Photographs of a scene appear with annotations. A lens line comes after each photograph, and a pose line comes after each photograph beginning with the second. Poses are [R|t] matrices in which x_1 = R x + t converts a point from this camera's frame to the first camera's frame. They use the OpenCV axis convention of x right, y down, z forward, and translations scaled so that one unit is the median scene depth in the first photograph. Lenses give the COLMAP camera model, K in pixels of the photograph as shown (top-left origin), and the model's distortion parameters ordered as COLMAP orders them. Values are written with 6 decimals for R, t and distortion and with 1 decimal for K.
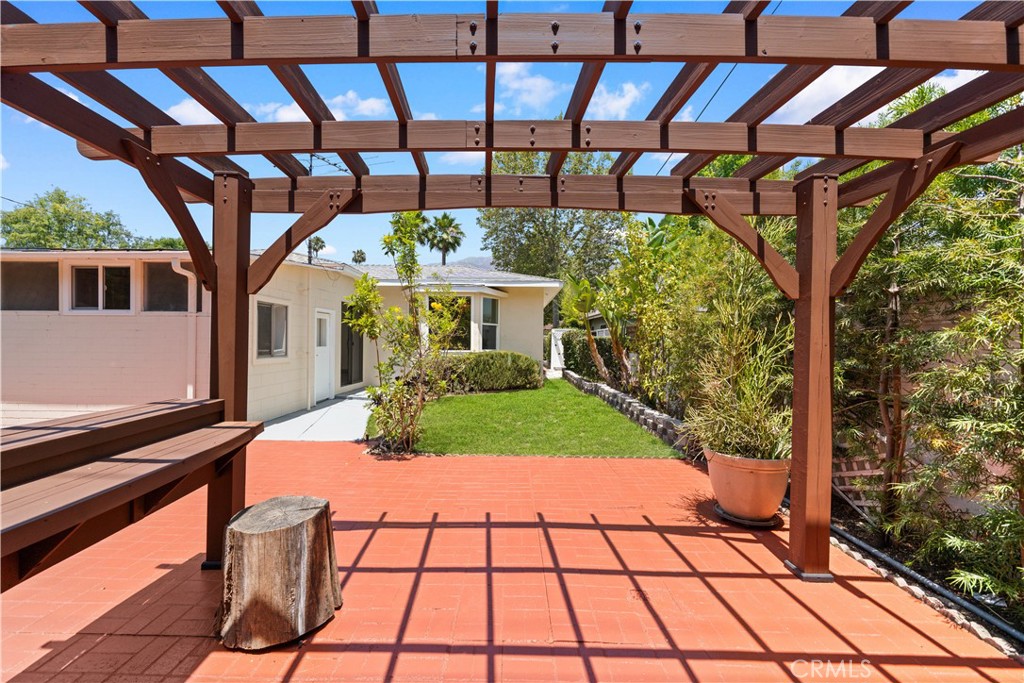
lens RADIAL K [[420.3, 0, 505.6], [0, 420.3, 341.3], [0, 0, 1]] dist [-0.002792, -0.000849]
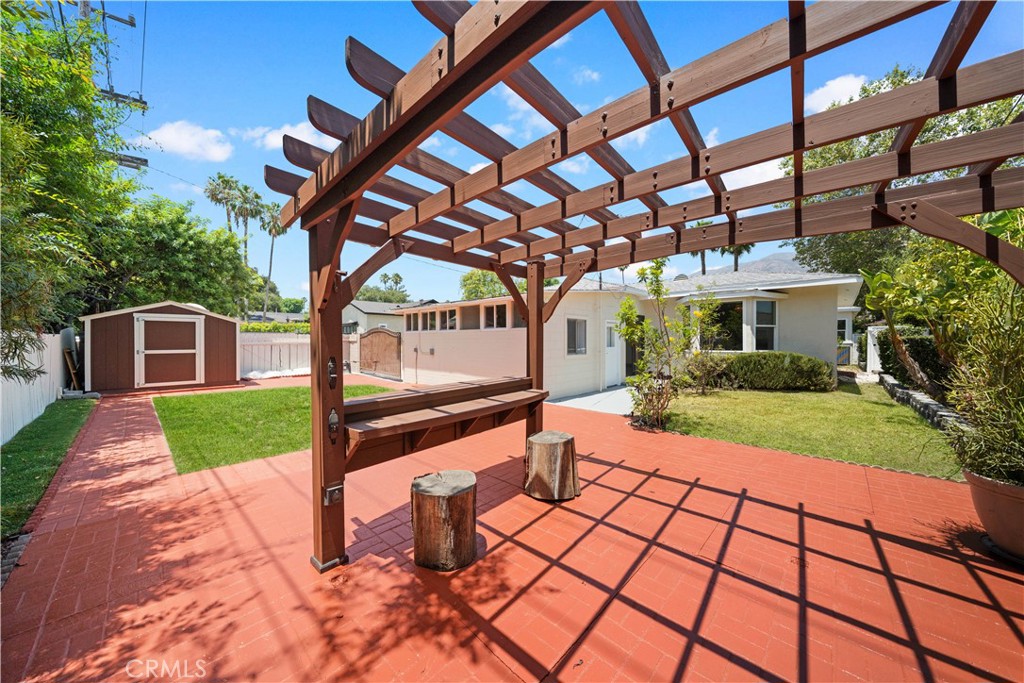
lens RADIAL K [[338.4, 0, 513.7], [0, 338.4, 341.2], [0, 0, 1]] dist [-0.002364, -0.000234]
pose [[0.745149, -0.008637, -0.666842, 0.261153], [0.008569, 0.999958, -0.003376, -0.022769], [0.666843, -0.003199, 0.745191, -0.190859]]
